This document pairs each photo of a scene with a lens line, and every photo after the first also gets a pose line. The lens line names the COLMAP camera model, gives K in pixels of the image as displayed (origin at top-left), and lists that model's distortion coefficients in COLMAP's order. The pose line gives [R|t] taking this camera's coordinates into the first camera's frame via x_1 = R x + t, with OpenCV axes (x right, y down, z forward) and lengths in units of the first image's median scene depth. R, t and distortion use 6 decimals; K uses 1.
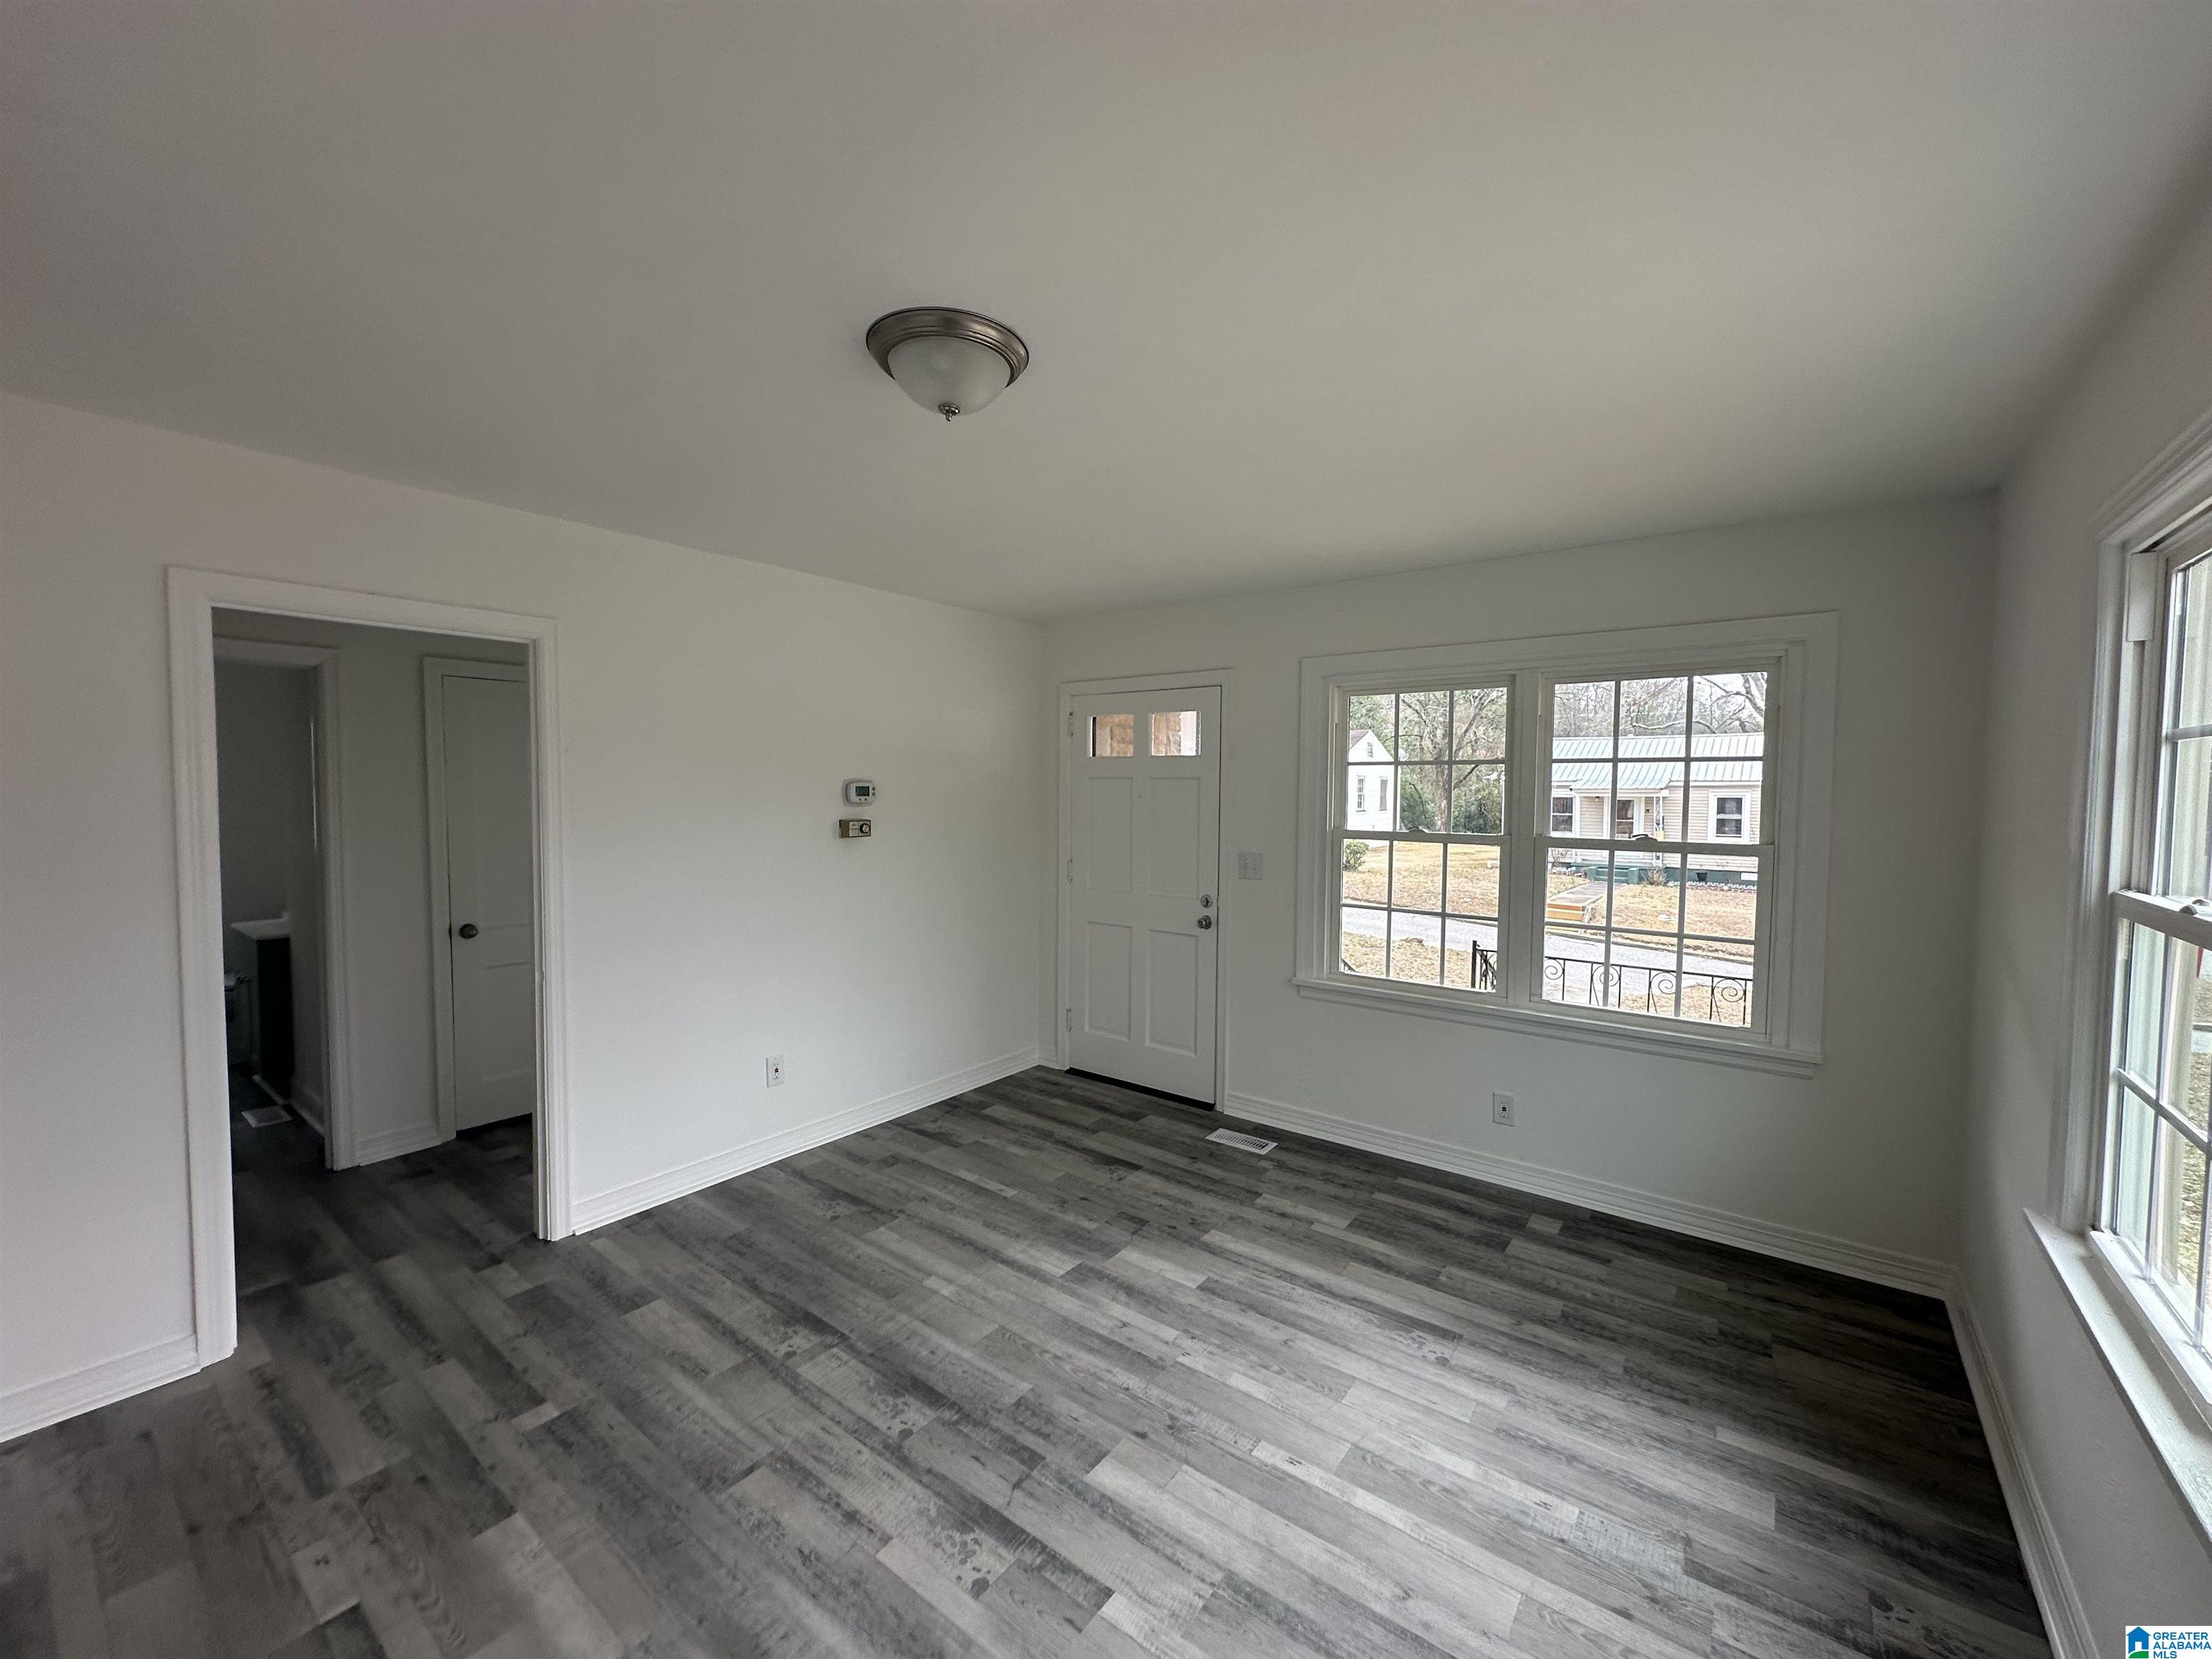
lens RADIAL K [[881.6, 0, 1106.0], [0, 881.6, 829.5], [0, 0, 1]] dist [-0.001767, 0.000708]
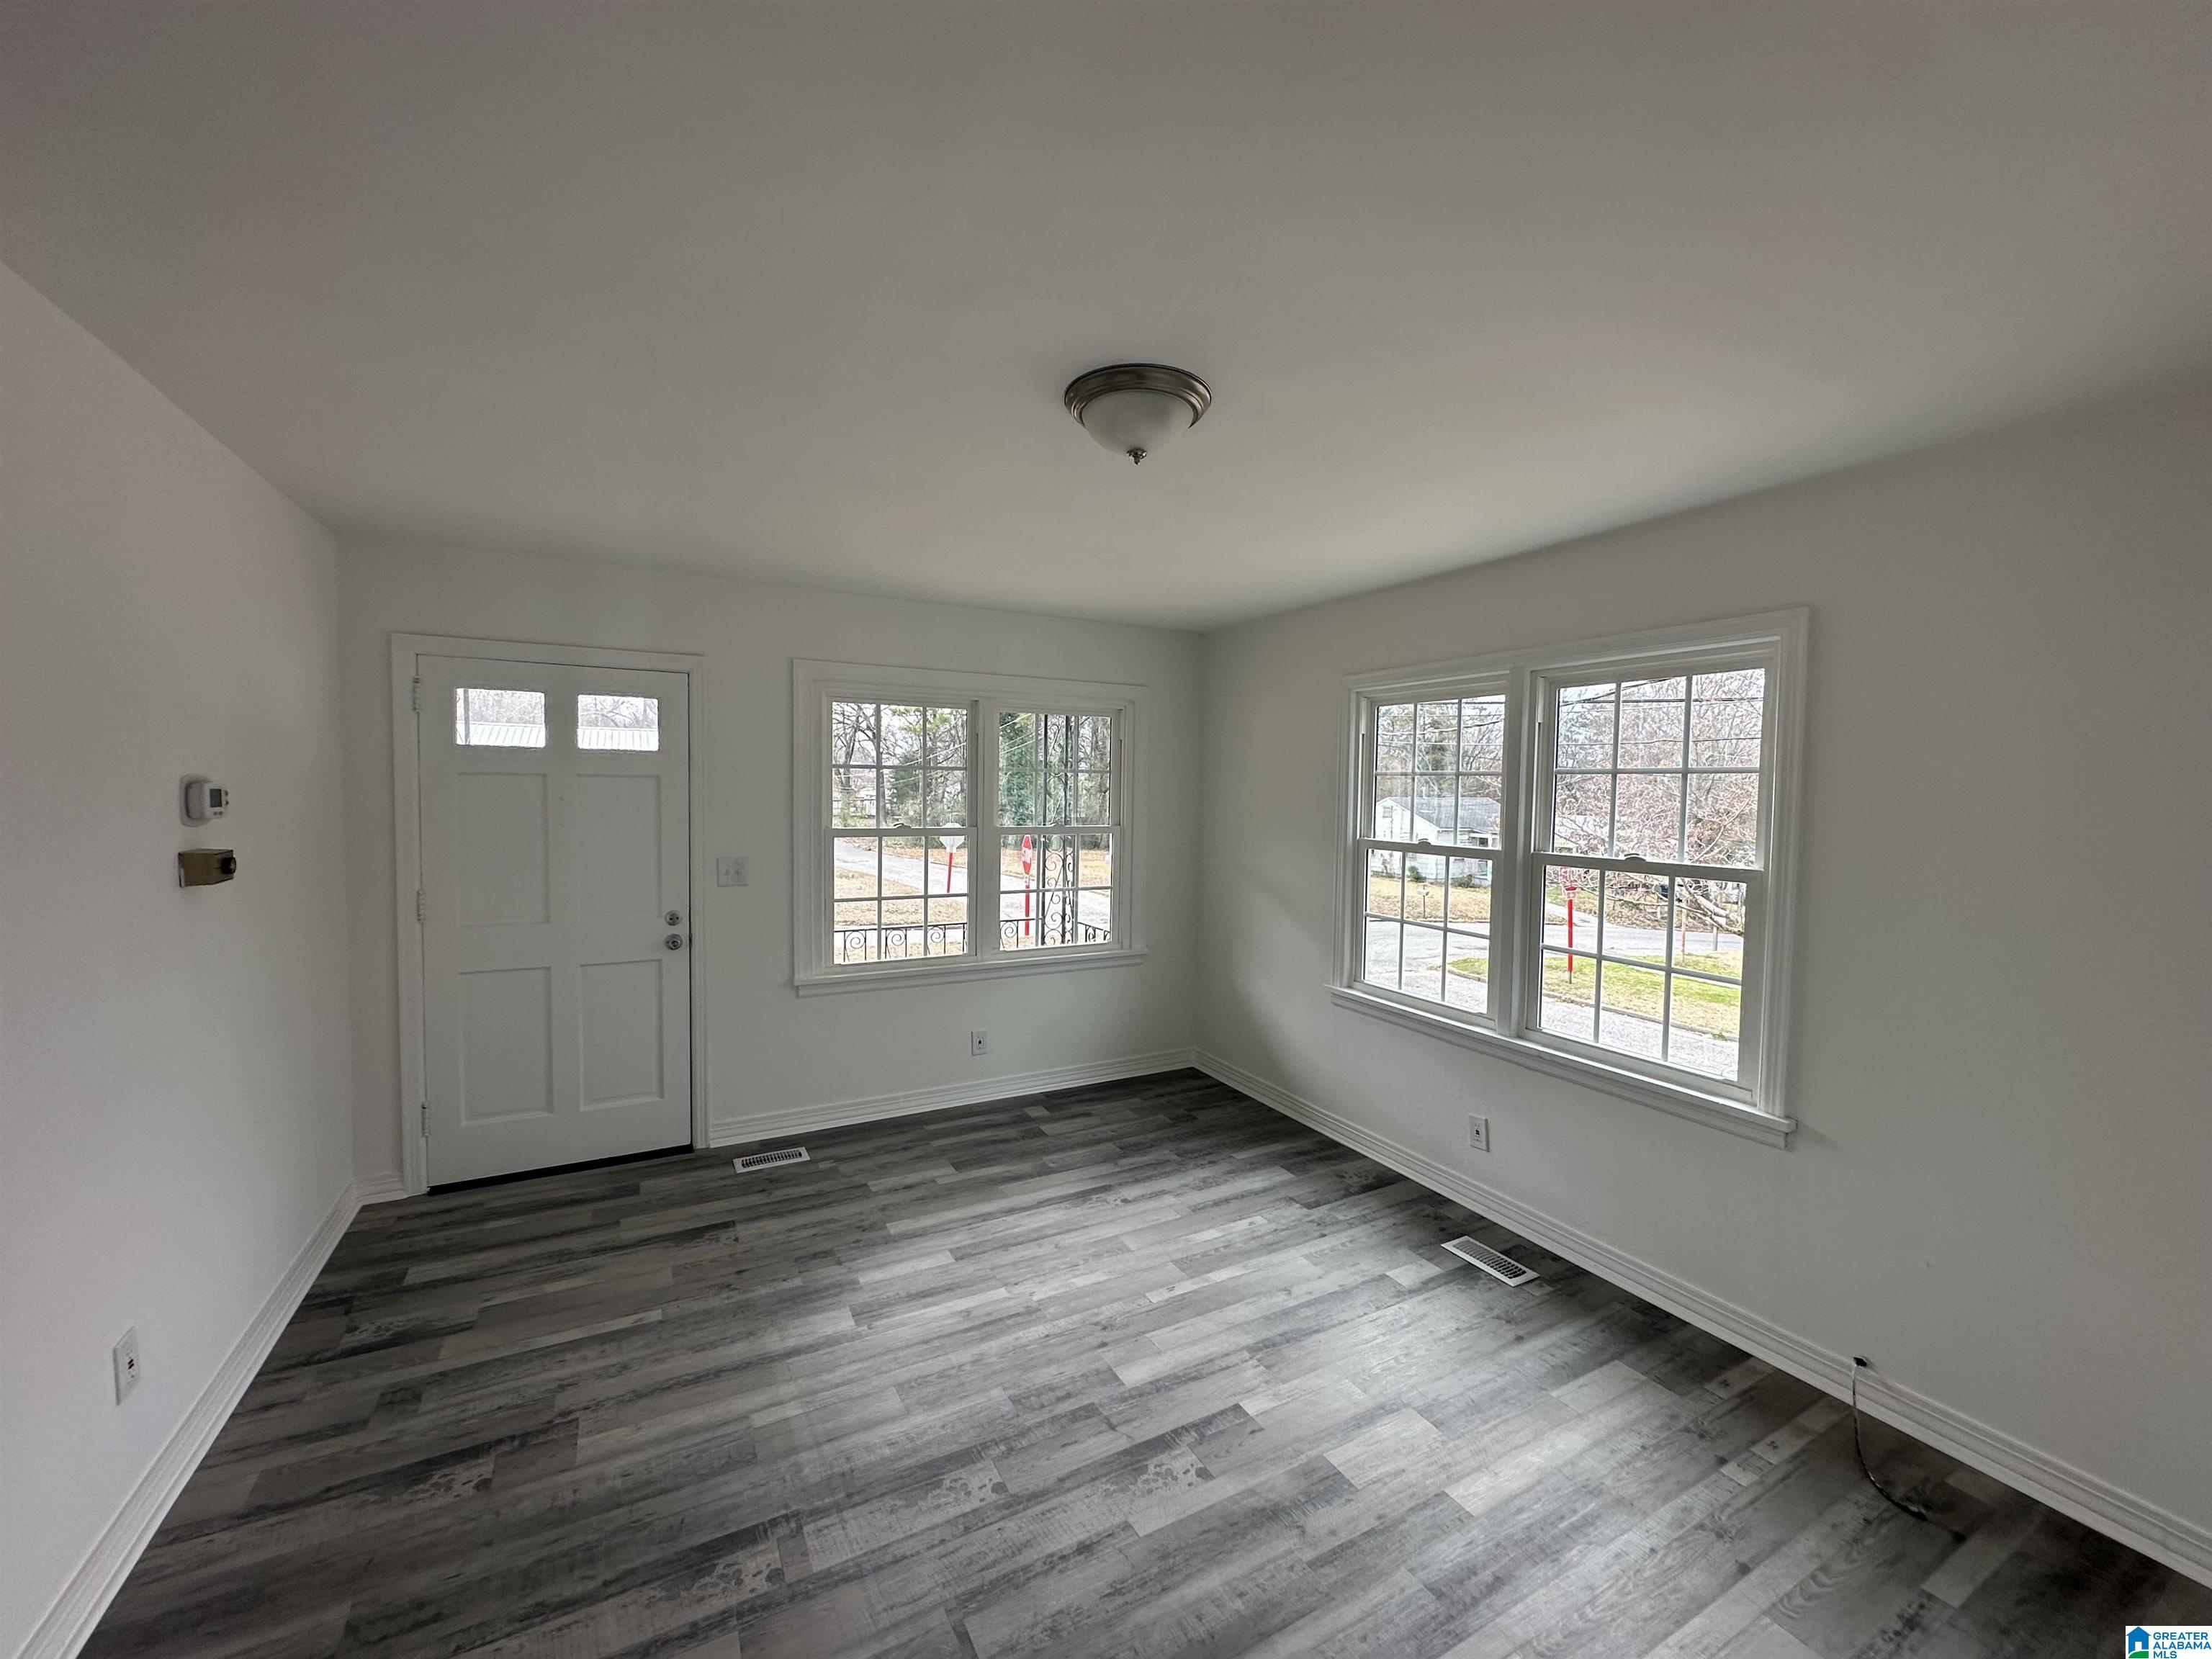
lens RADIAL K [[881.6, 0, 1106.0], [0, 881.6, 829.5], [0, 0, 1]] dist [-0.001767, 0.000708]
pose [[0.409871, -0.045281, 0.911019, -0.805245], [0.032828, 0.998852, 0.034877, -0.036039], [-0.911553, 0.015612, 0.410887, 0.400270]]
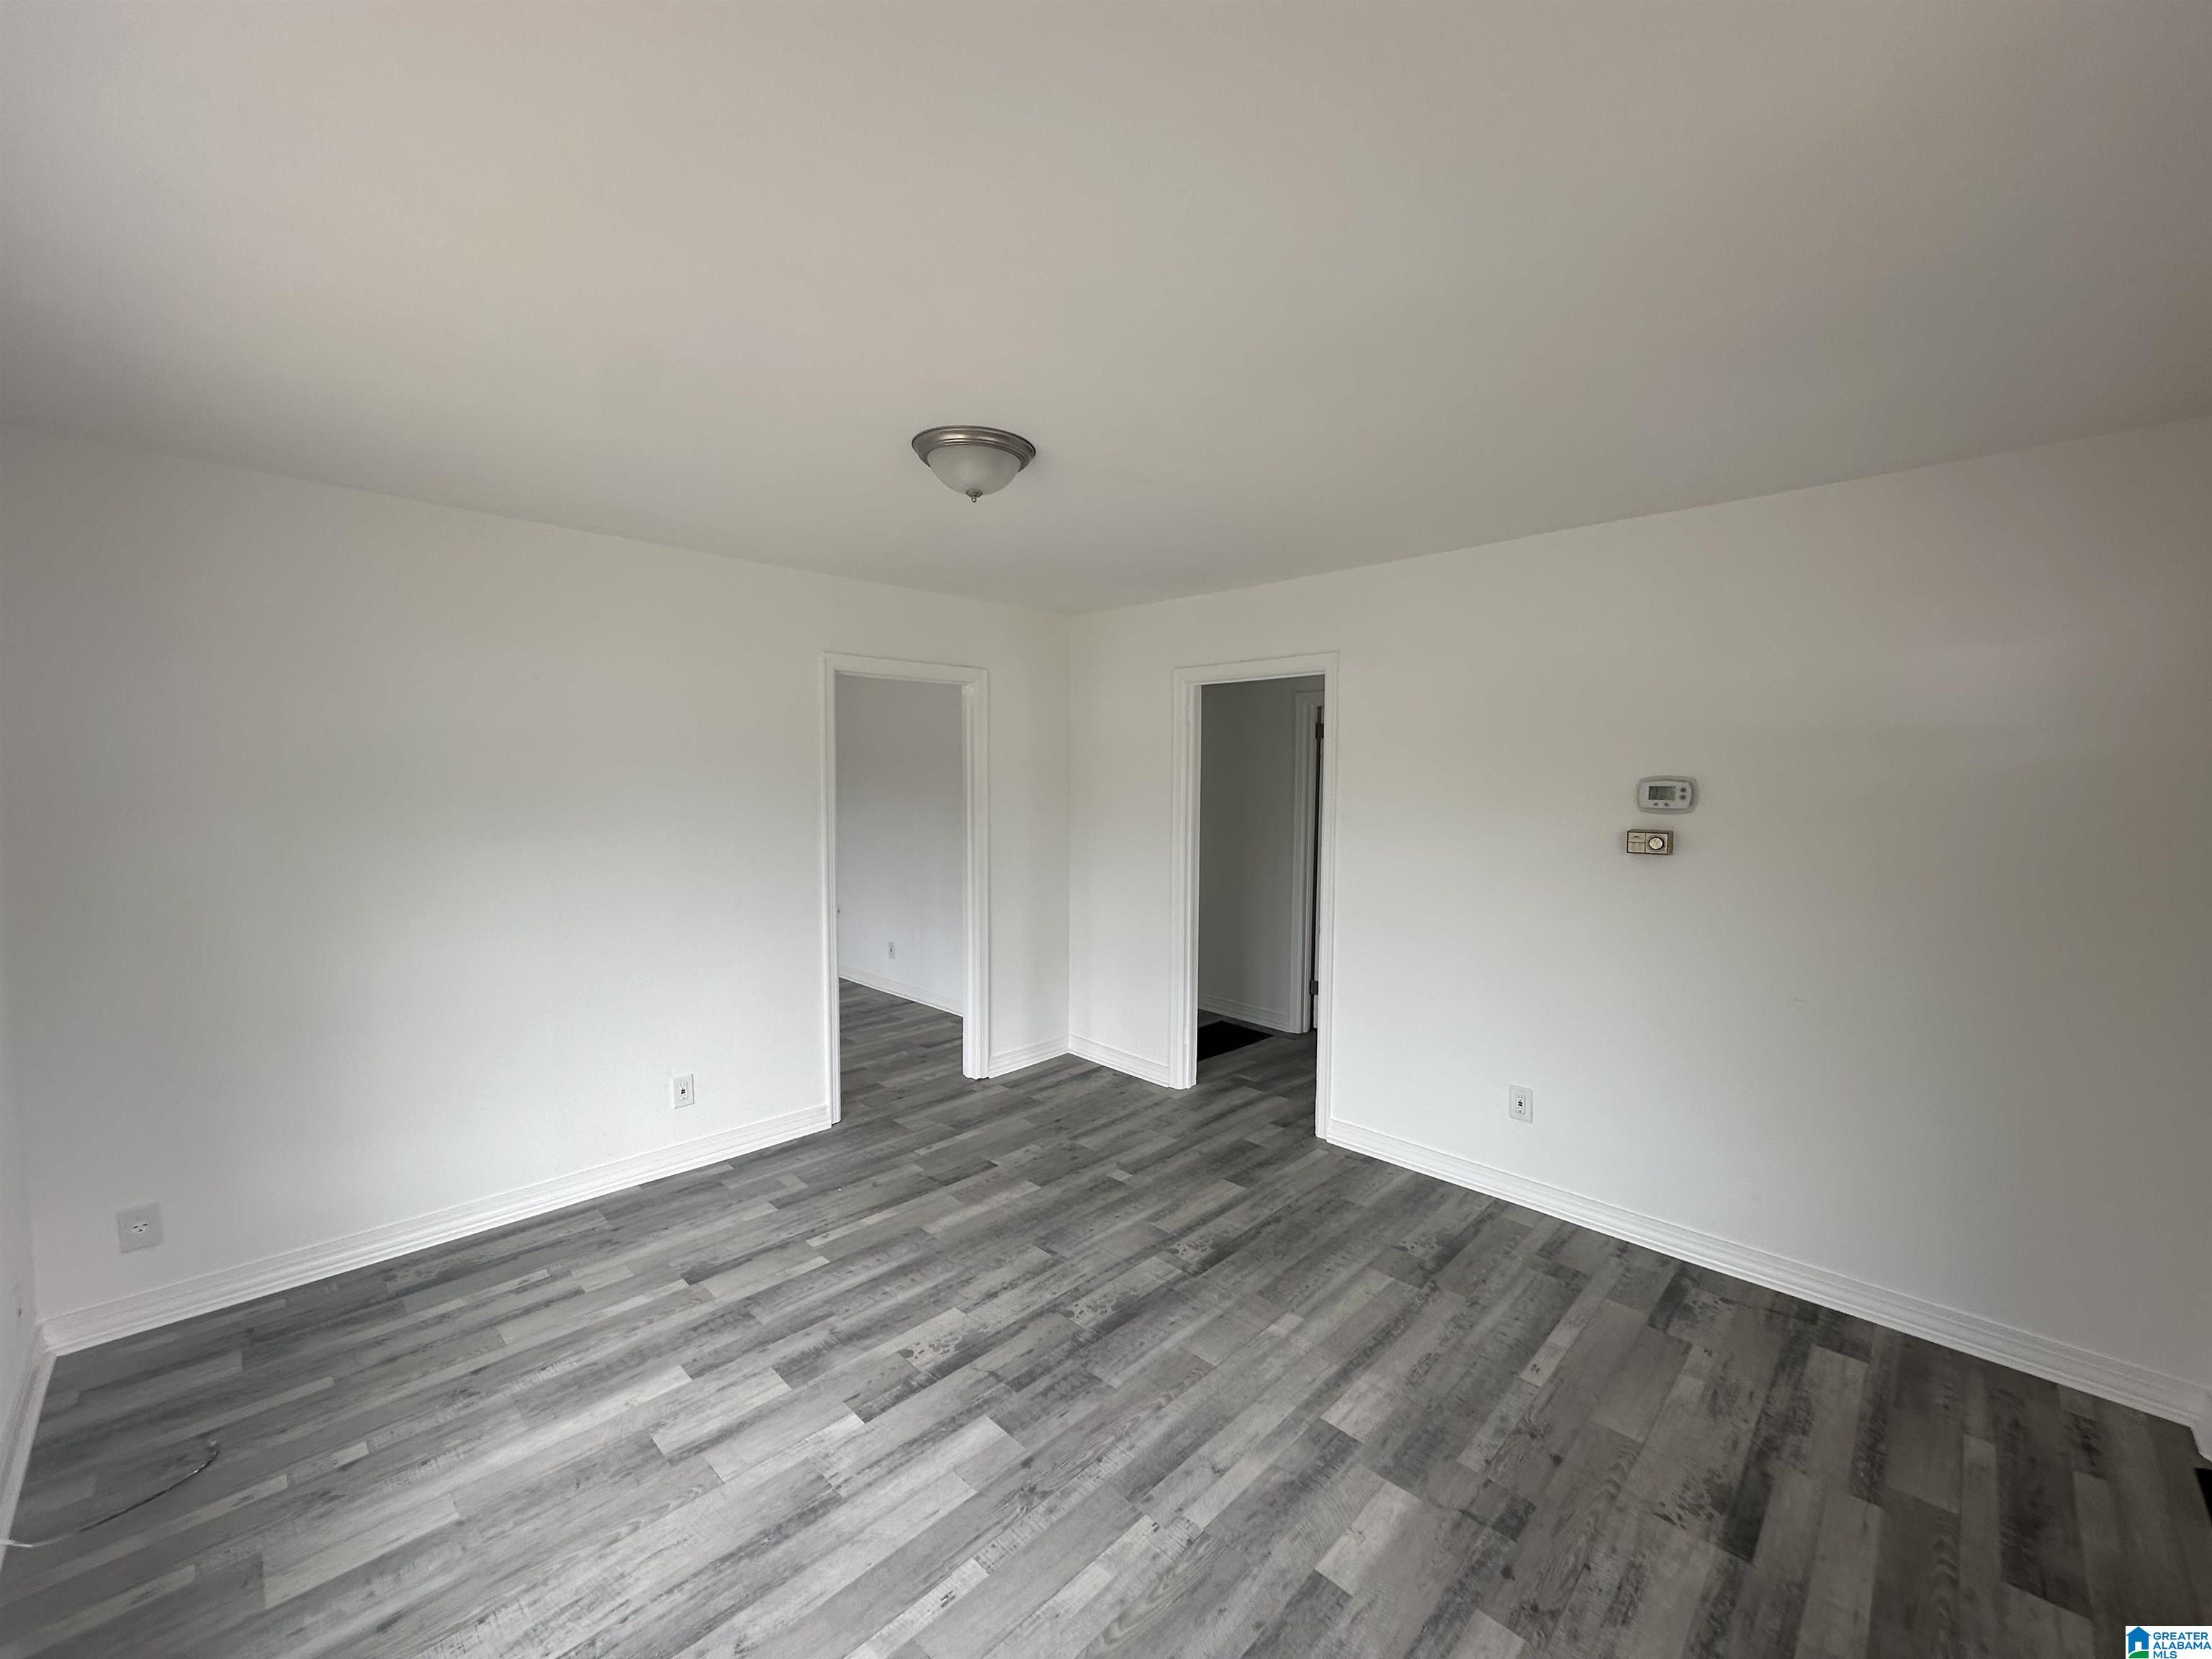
lens RADIAL K [[881.6, 0, 1106.0], [0, 881.6, 829.5], [0, 0, 1]] dist [-0.001767, 0.000708]
pose [[-0.123696, 0.051877, -0.990963, 0.750951], [-0.055434, 0.996712, 0.059097, -0.044682], [0.990771, 0.062244, -0.120413, 0.926799]]
